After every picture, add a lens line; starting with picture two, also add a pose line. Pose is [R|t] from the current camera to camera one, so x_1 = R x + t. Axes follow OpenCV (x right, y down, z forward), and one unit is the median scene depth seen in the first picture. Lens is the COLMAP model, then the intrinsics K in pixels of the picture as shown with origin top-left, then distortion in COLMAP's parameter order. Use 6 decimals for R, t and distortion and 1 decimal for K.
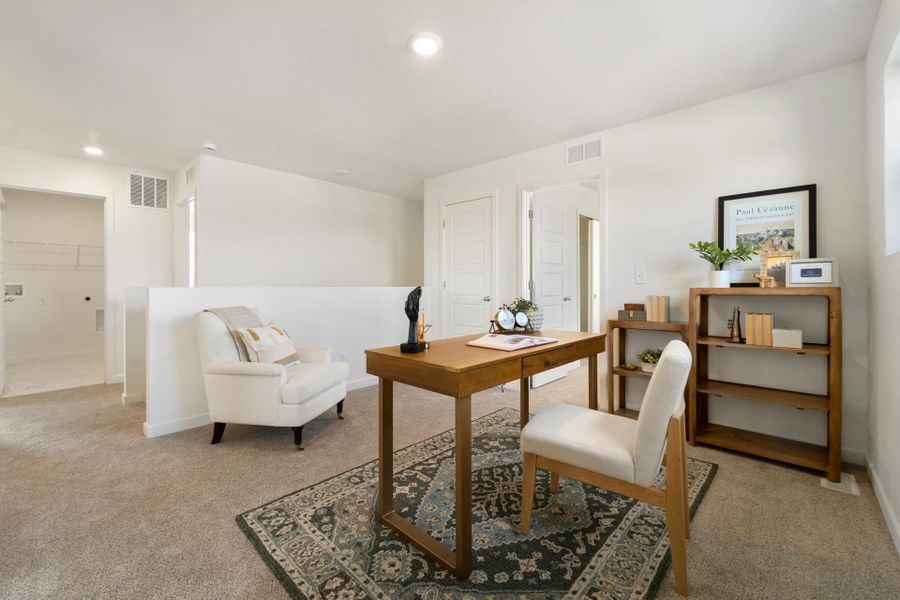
lens RADIAL K [[374.7, 0, 449.7], [0, 374.7, 288.4], [0, 0, 1]] dist [0.000967, 0.000014]
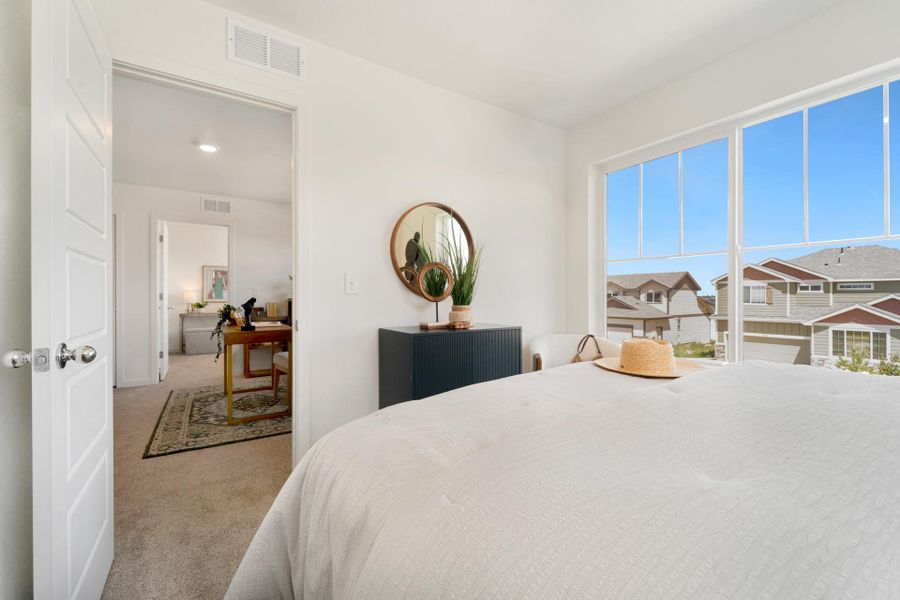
lens RADIAL K [[369.1, 0, 452.3], [0, 369.1, 299.8], [0, 0, 1]] dist [-0.001477, -0.000077]
pose [[0.239605, -0.005413, 0.970855, -1.413351], [0.006054, 0.999973, 0.004081, 0.006590], [-0.970852, 0.004900, 0.239631, -0.417081]]
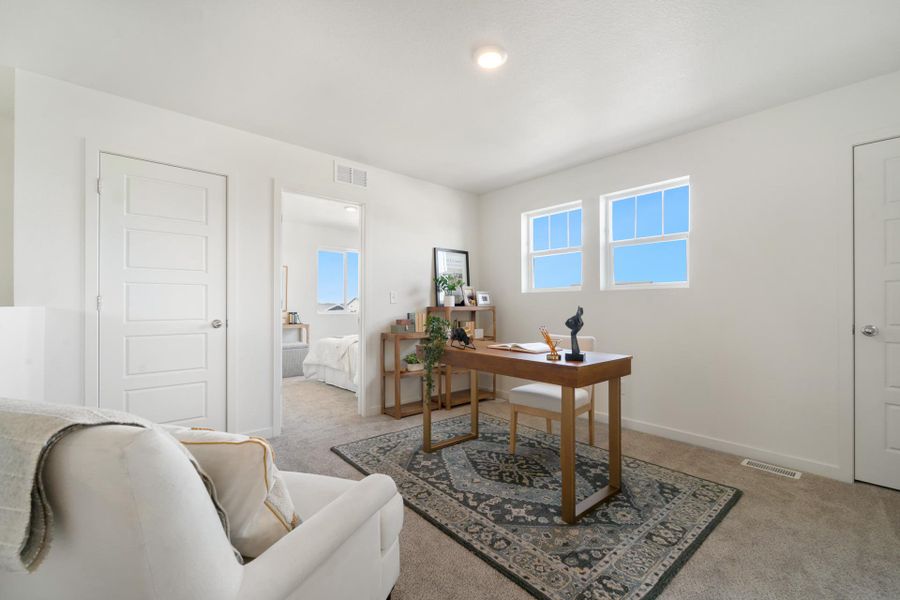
lens RADIAL K [[372.7, 0, 457.1], [0, 372.7, 304.6], [0, 0, 1]] dist [-0.000222, 0.000078]
pose [[0.105271, 0.002610, 0.994440, -1.086275], [0.003764, 0.999988, -0.003023, -0.005236], [-0.994436, 0.004062, 0.105260, 1.026514]]
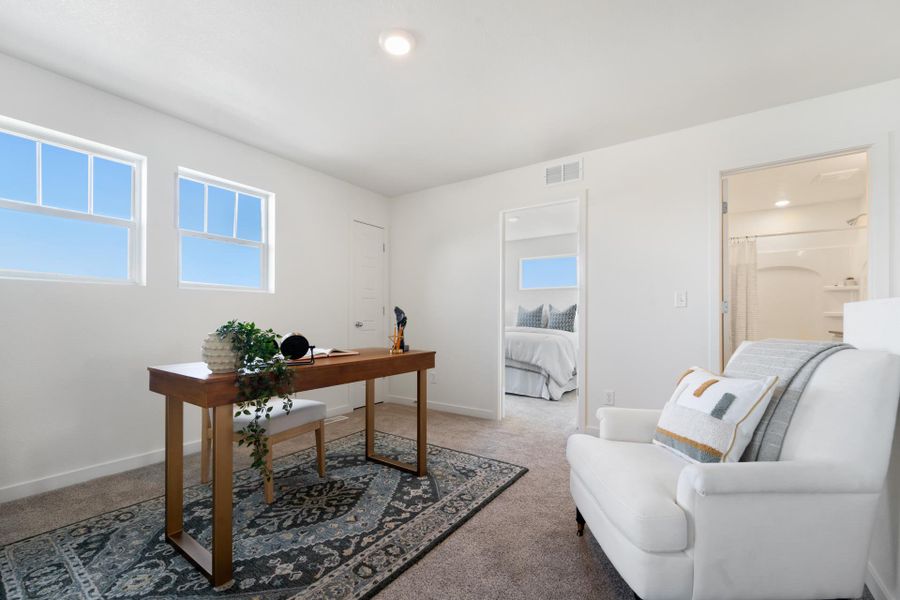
lens RADIAL K [[382.0, 0, 448.2], [0, 382.0, 317.1], [0, 0, 1]] dist [0.000274, -0.000486]
pose [[-0.991695, -0.001787, -0.128601, -0.072404], [-0.002330, 0.999989, 0.004077, 0.026021], [0.128592, 0.004342, -0.991688, 2.045315]]
